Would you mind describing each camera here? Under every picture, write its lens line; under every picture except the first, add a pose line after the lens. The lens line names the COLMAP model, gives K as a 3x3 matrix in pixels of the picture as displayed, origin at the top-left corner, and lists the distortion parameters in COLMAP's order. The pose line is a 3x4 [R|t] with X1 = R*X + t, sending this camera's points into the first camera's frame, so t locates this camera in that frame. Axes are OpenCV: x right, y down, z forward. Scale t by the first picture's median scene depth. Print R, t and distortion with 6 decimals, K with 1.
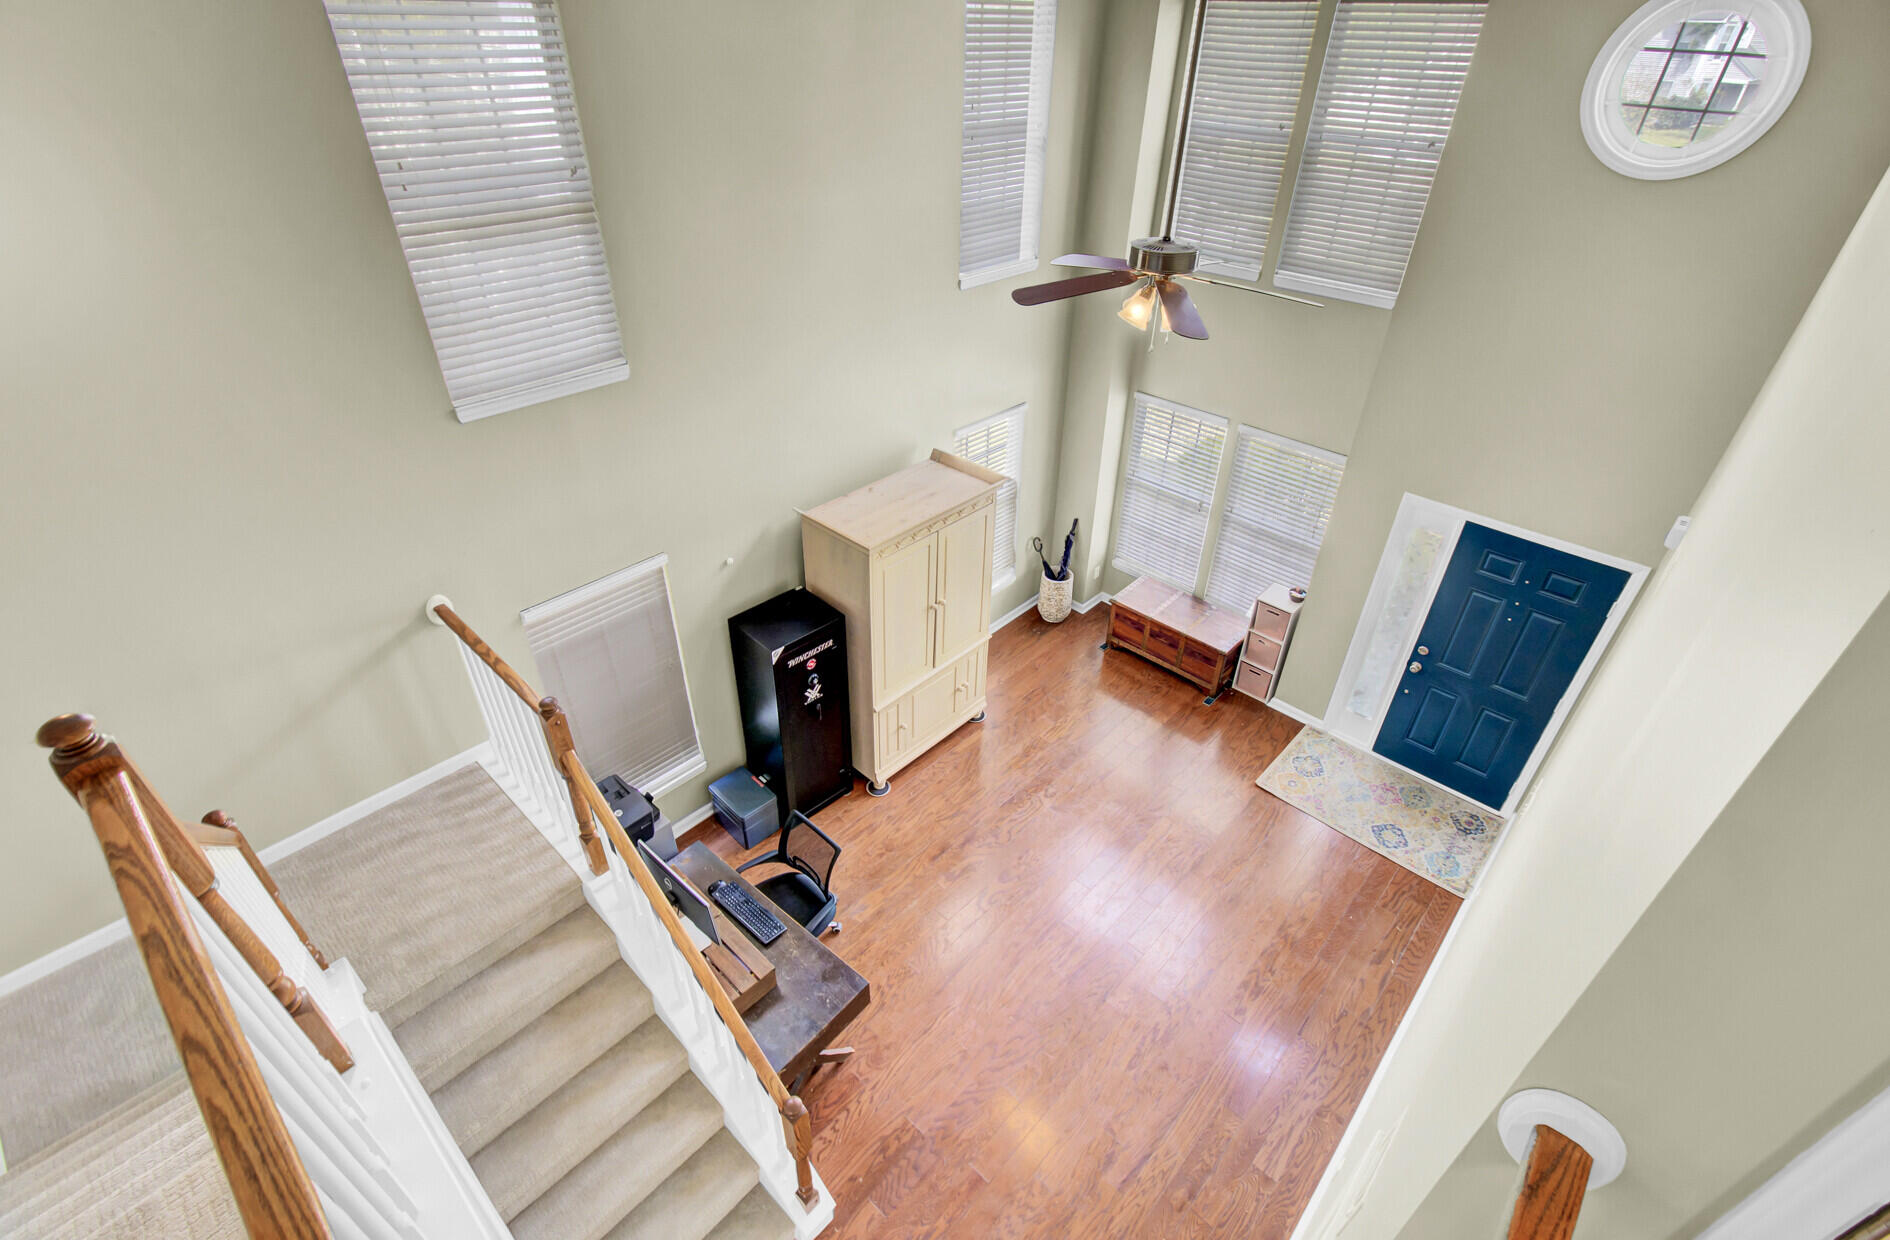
lens RADIAL K [[871.1, 0, 951.9], [0, 871.1, 618.0], [0, 0, 1]] dist [-0.009827, 0.004762]
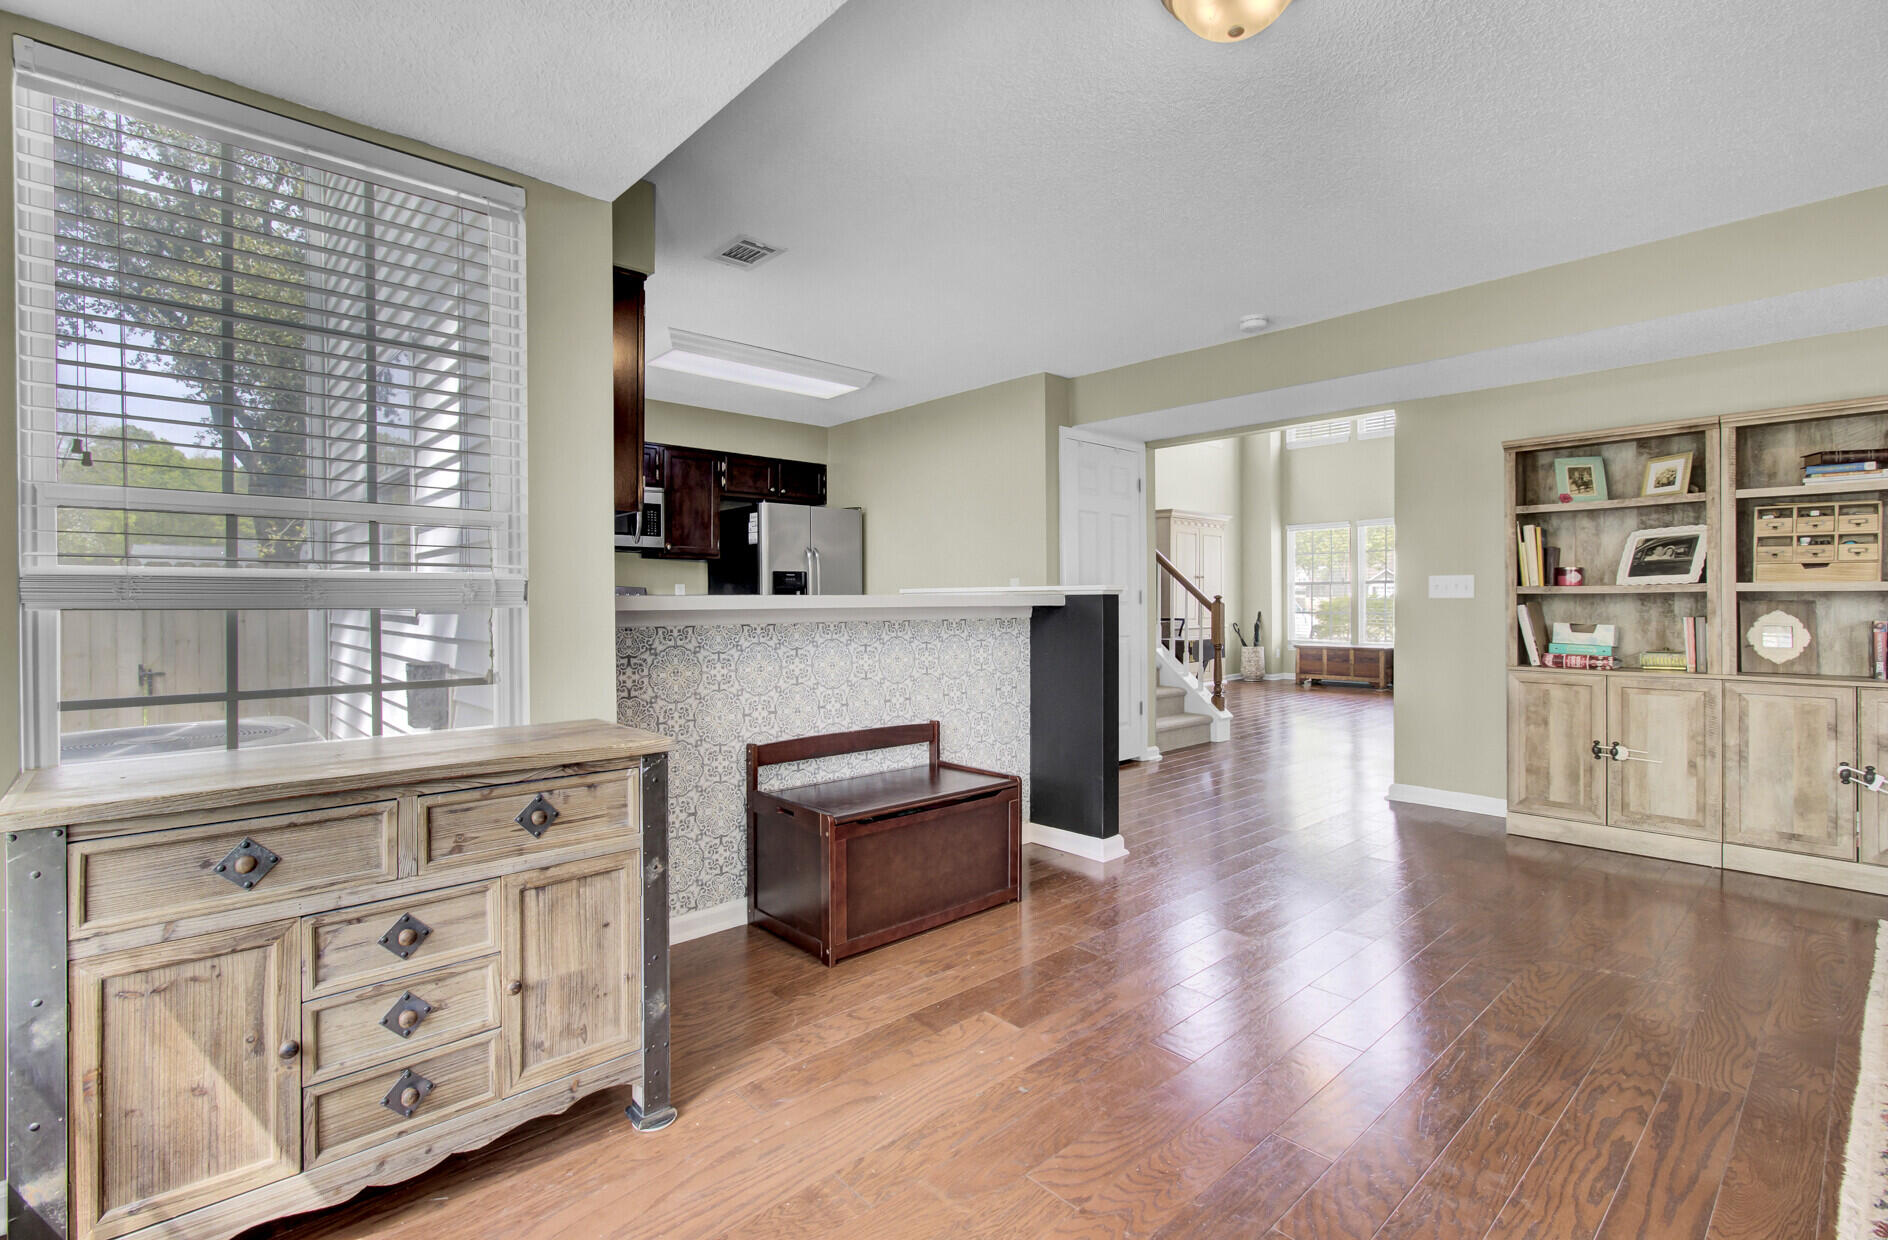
lens RADIAL K [[870.2, 0, 941.7], [0, 870.2, 604.3], [0, 0, 1]] dist [-0.009827, 0.004762]
pose [[0.996187, -0.025931, -0.083300, -0.311617], [-0.027081, 0.815734, -0.577793, 0.846462], [0.082933, 0.577846, 0.811922, -0.316801]]
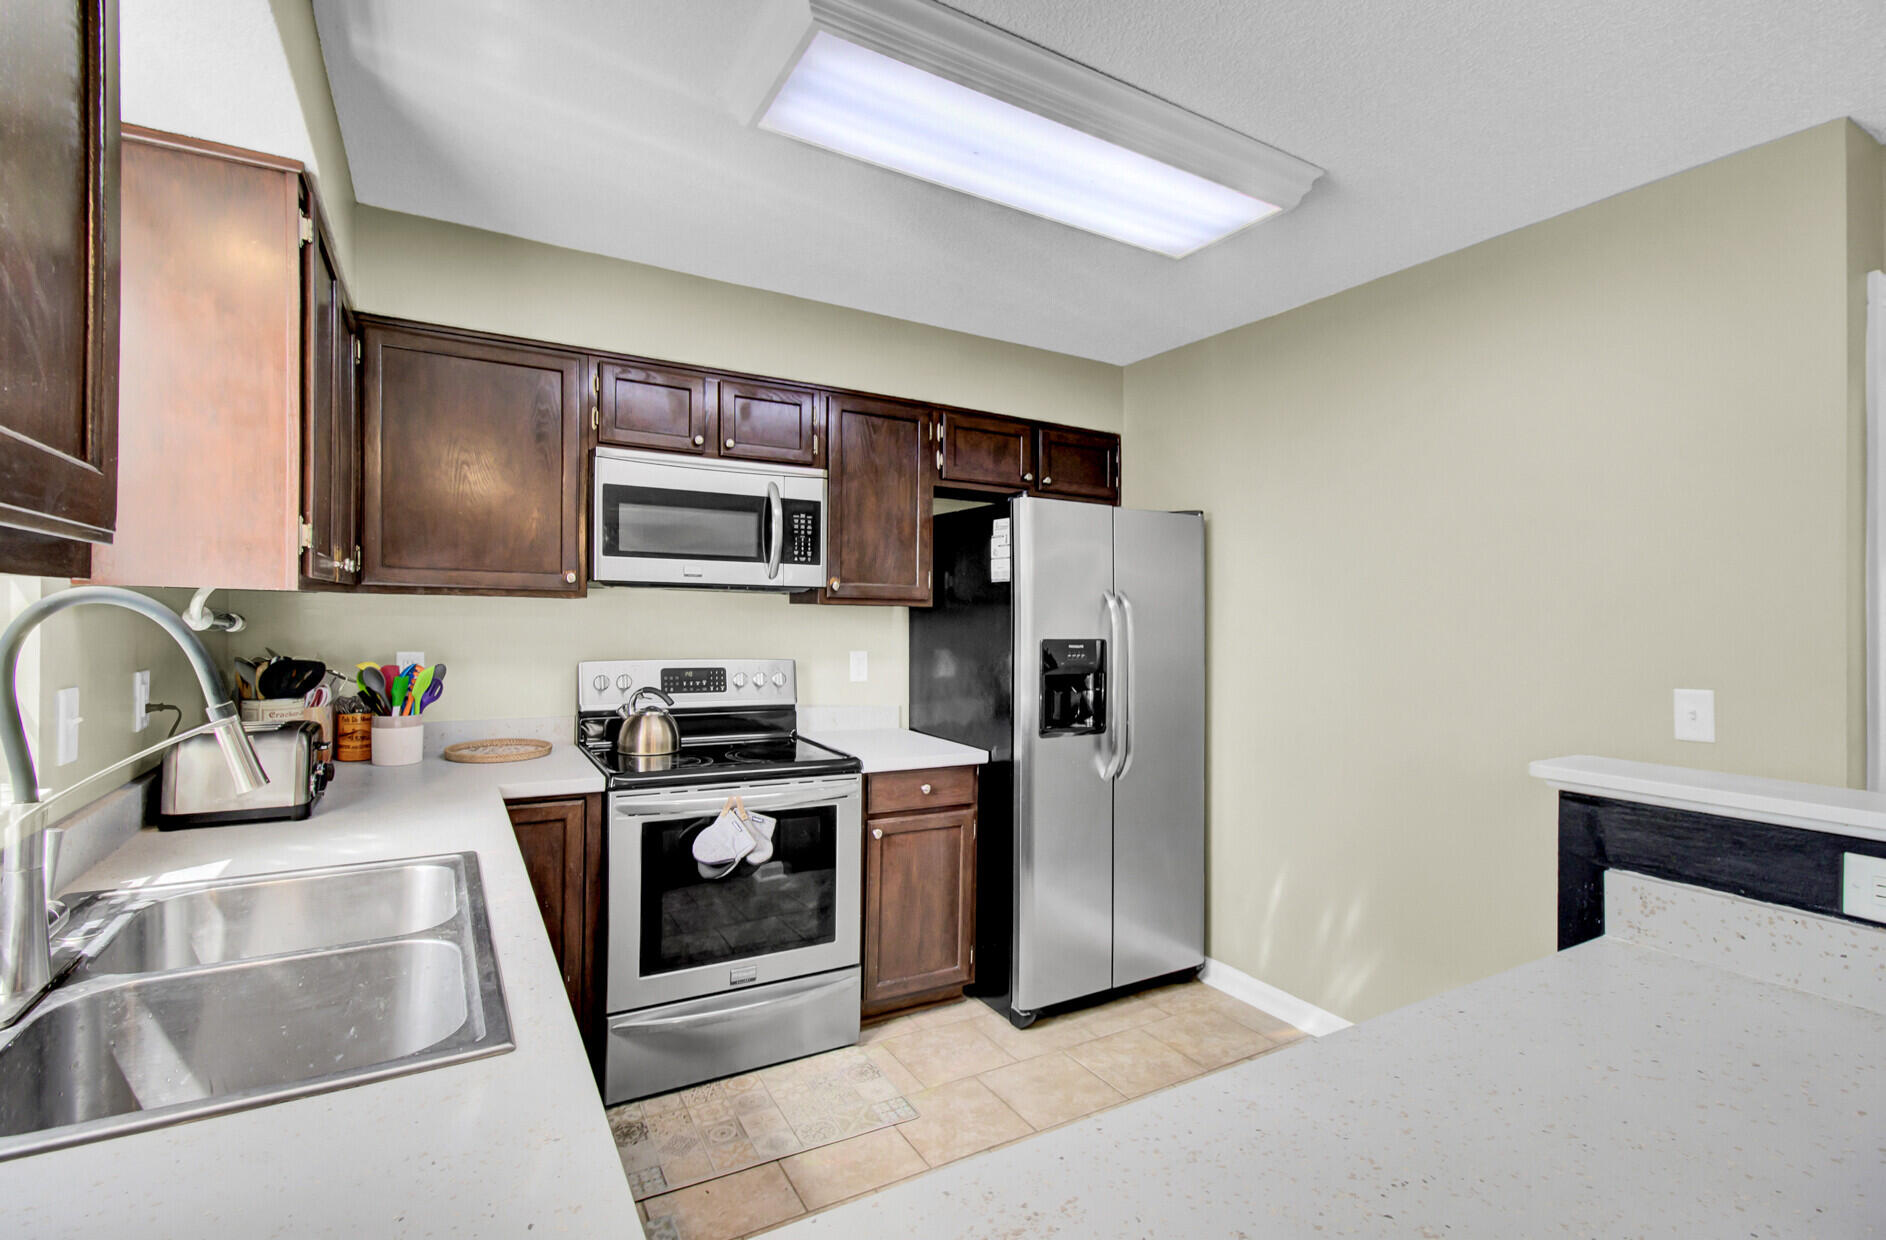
lens RADIAL K [[869.3, 0, 936.7], [0, 869.3, 626.0], [0, 0, 1]] dist [-0.009827, 0.004762]
pose [[0.955947, -0.003111, -0.293524, -0.471521], [-0.167254, 0.815978, -0.553359, 0.564078], [0.241230, 0.578075, 0.779511, 0.005369]]
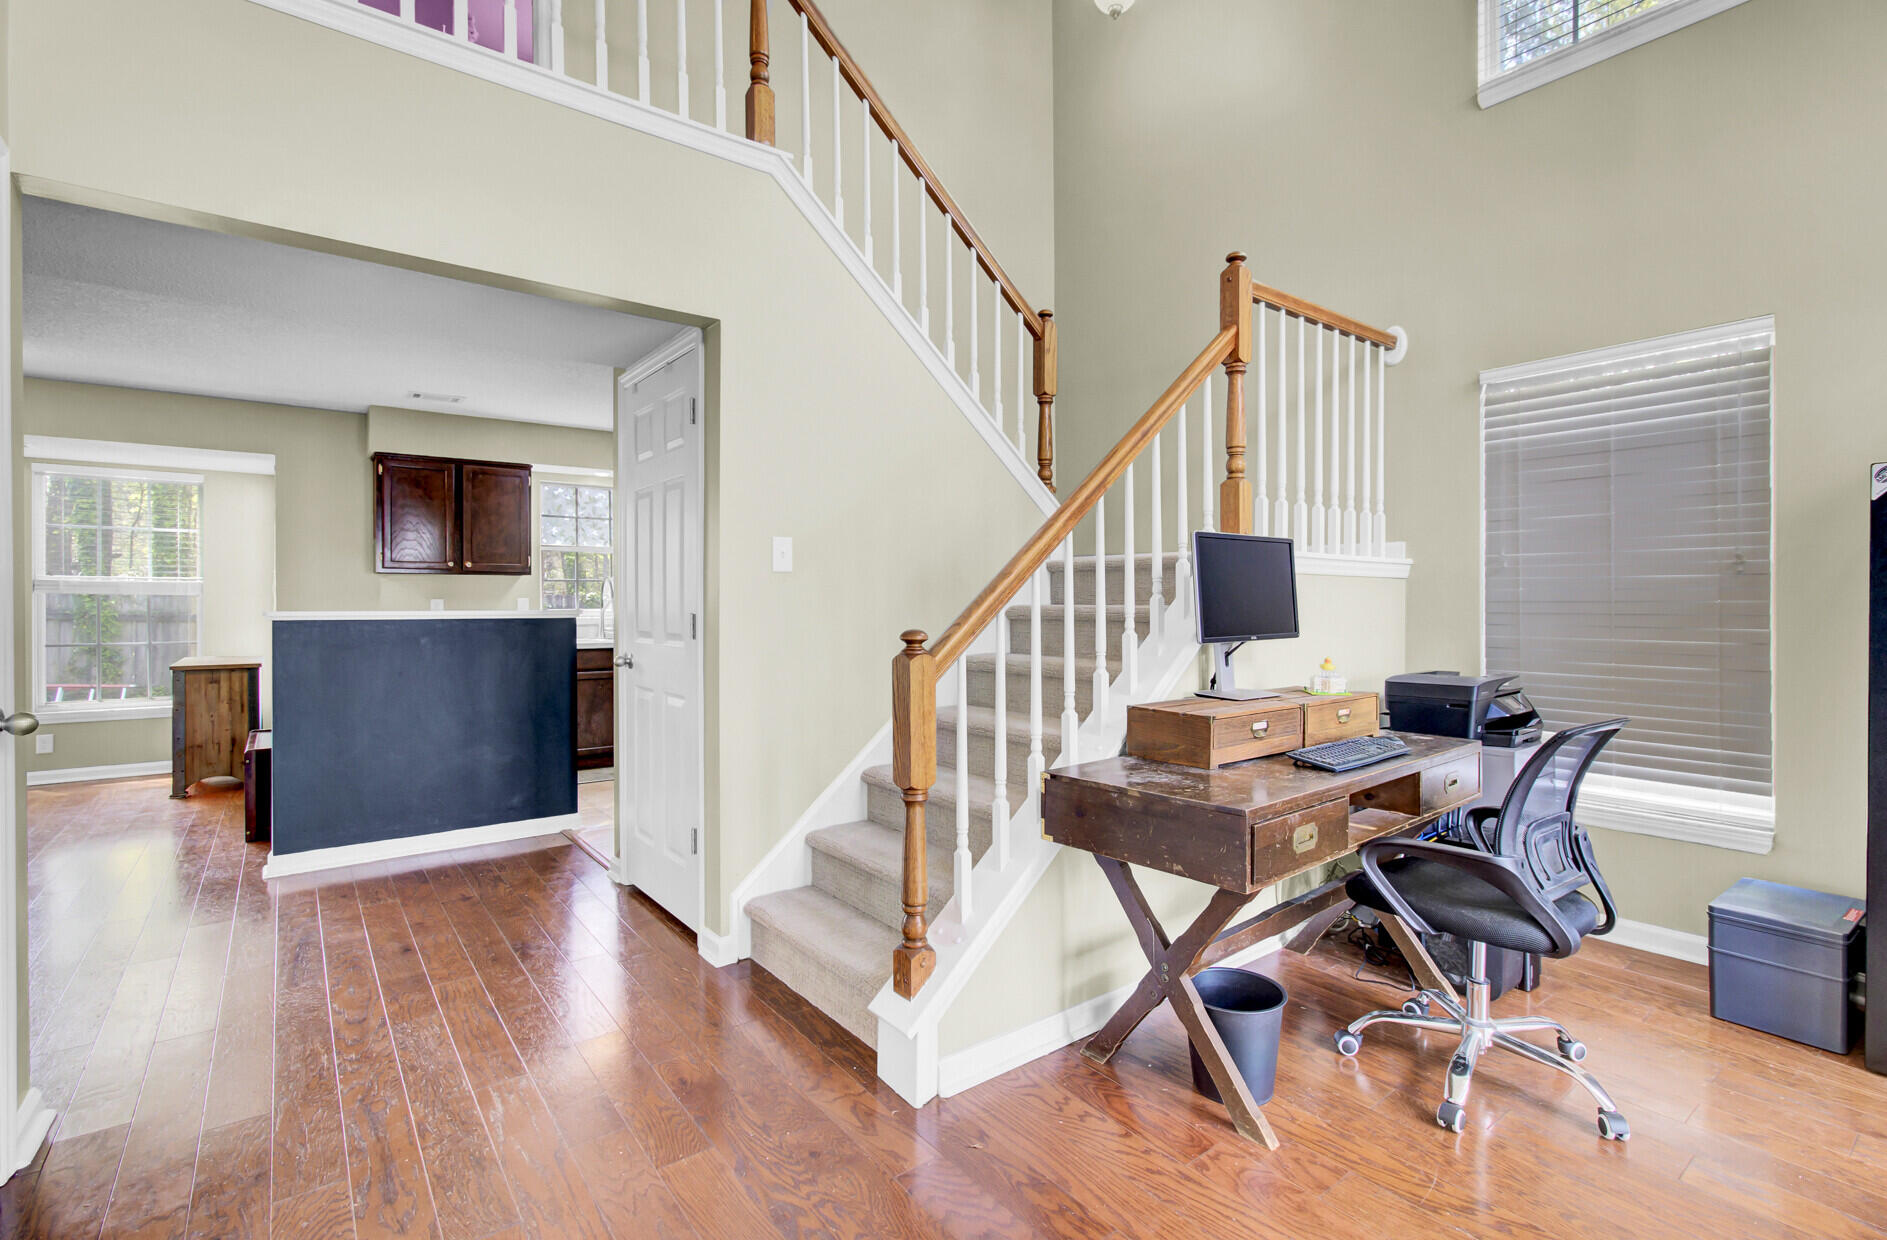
lens RADIAL K [[869.8, 0, 944.2], [0, 869.8, 605.2], [0, 0, 1]] dist [-0.009827, 0.004762]
pose [[-0.172538, -0.022009, -0.984757, 0.212872], [-0.576249, 0.813070, 0.082792, 0.234879], [0.798854, 0.581750, -0.152968, 0.537267]]
